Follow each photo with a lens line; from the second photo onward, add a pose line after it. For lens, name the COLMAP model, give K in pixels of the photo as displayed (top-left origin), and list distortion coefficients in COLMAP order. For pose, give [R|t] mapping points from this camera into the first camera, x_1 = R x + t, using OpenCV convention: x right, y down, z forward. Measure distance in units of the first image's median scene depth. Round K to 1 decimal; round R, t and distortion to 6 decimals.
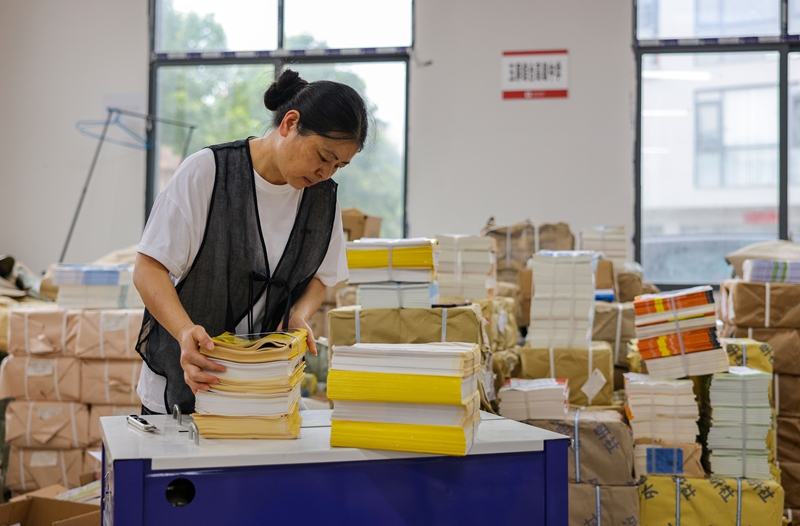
lens RADIAL K [[920.3, 0, 399.1], [0, 920.3, 265.7], [0, 0, 1]] dist [-0.016877, 0.000000]
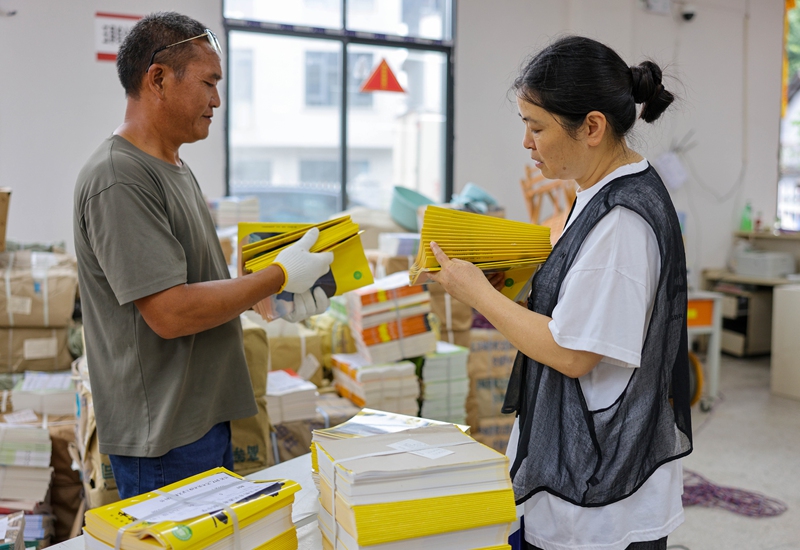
lens RADIAL K [[778.8, 0, 402.1], [0, 778.8, 268.3], [0, 0, 1]] dist [0.014144, 0.000000]
pose [[0.847661, -0.041320, 0.528927, -0.175972], [-0.001485, 0.996774, 0.080249, -0.061739], [-0.530537, -0.068809, 0.844865, 0.220346]]
